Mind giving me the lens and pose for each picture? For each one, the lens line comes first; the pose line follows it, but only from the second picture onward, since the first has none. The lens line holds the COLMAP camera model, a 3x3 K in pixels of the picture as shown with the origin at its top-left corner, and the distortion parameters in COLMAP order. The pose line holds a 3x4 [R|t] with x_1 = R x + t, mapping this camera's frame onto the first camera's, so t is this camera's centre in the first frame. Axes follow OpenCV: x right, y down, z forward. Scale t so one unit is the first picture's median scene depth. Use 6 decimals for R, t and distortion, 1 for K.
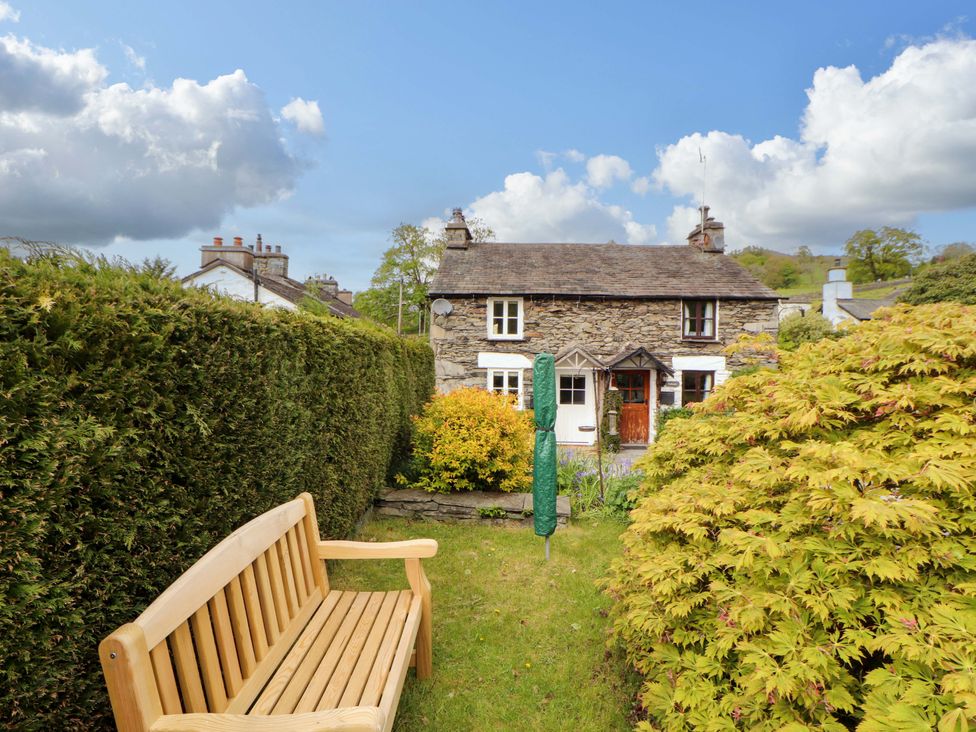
lens RADIAL K [[501.1, 0, 493.3], [0, 501.1, 346.3], [0, 0, 1]] dist [-0.000892, -0.011715]
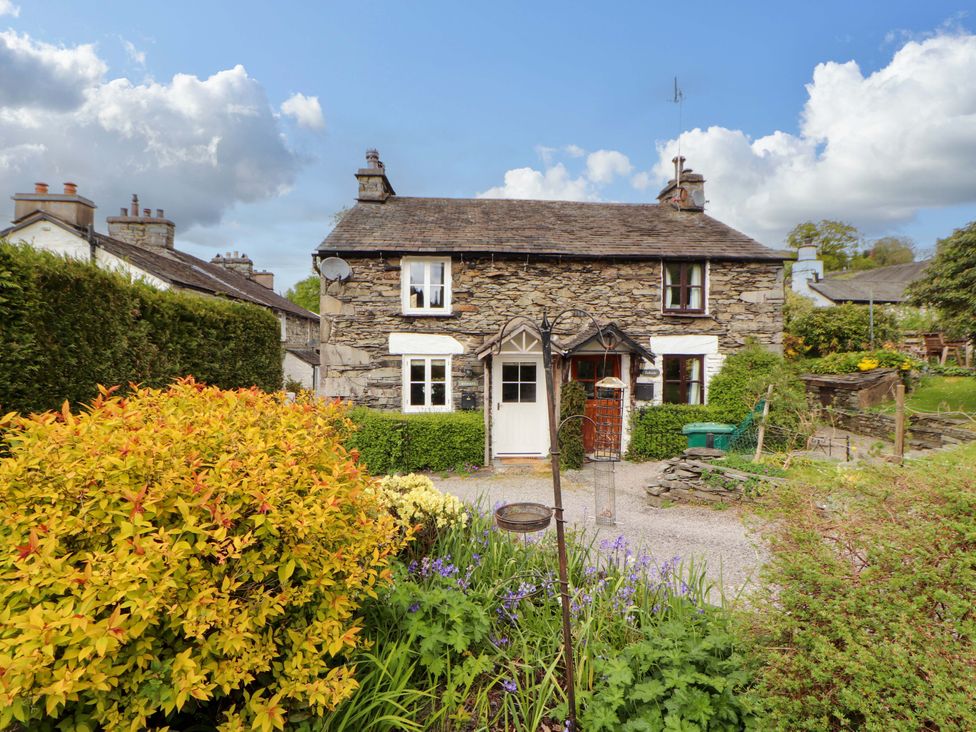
lens RADIAL K [[501.1, 0, 496.7], [0, 501.1, 345.9], [0, 0, 1]] dist [-0.000892, -0.011715]
pose [[0.995355, -0.009457, 0.095812, 0.054577], [0.008172, 0.999872, 0.013786, 0.021938], [-0.095930, -0.012939, 0.995304, 0.268287]]
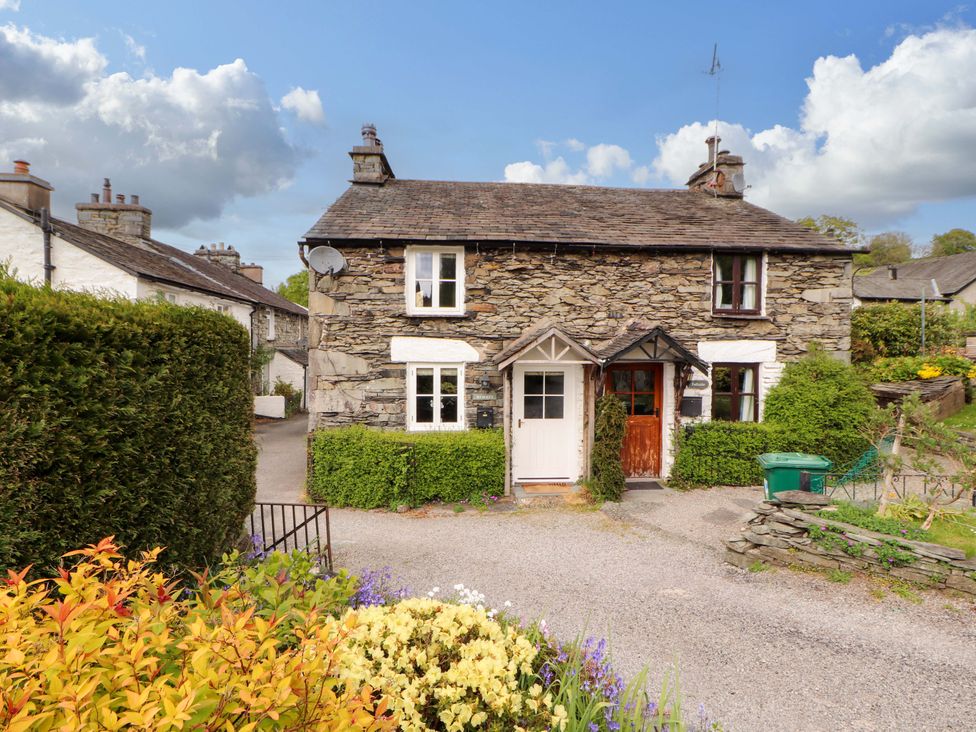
lens RADIAL K [[501.1, 0, 496.2], [0, 501.1, 351.0], [0, 0, 1]] dist [-0.000892, -0.011715]
pose [[0.994295, -0.008823, 0.106298, 0.032089], [0.005196, 0.999397, 0.034341, 0.009063], [-0.106537, -0.033593, 0.993741, 0.383119]]
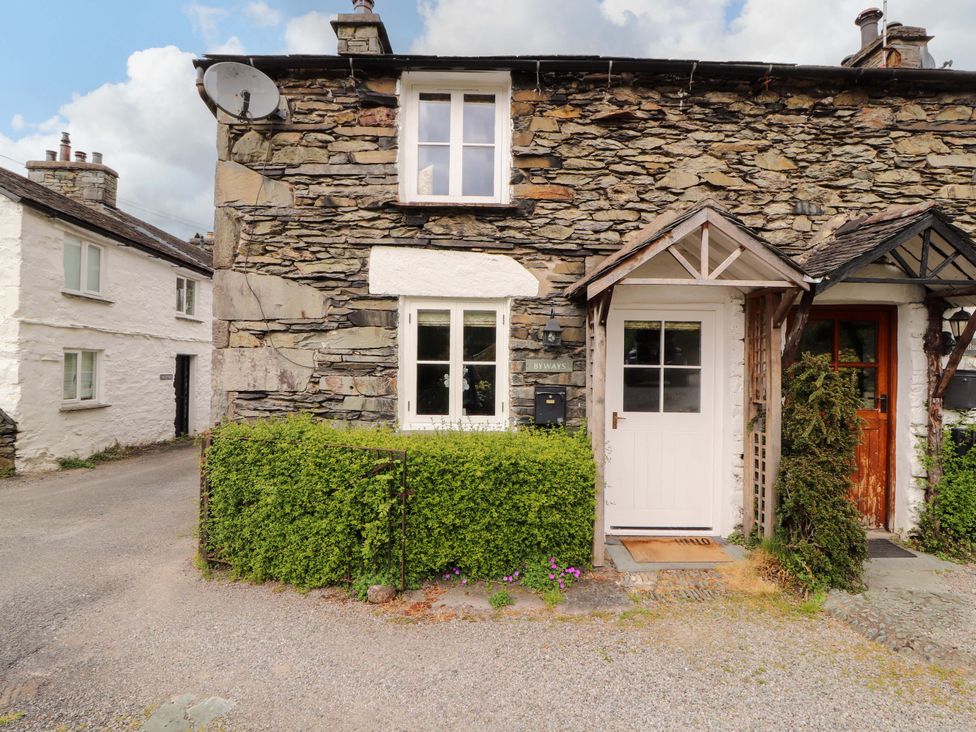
lens RADIAL K [[501.1, 0, 490.8], [0, 501.1, 363.5], [0, 0, 1]] dist [-0.000892, -0.011715]
pose [[0.998818, 0.000813, 0.048603, 0.031012], [-0.001613, 0.999864, 0.016426, 0.079307], [-0.048583, -0.016485, 0.998683, 0.679960]]
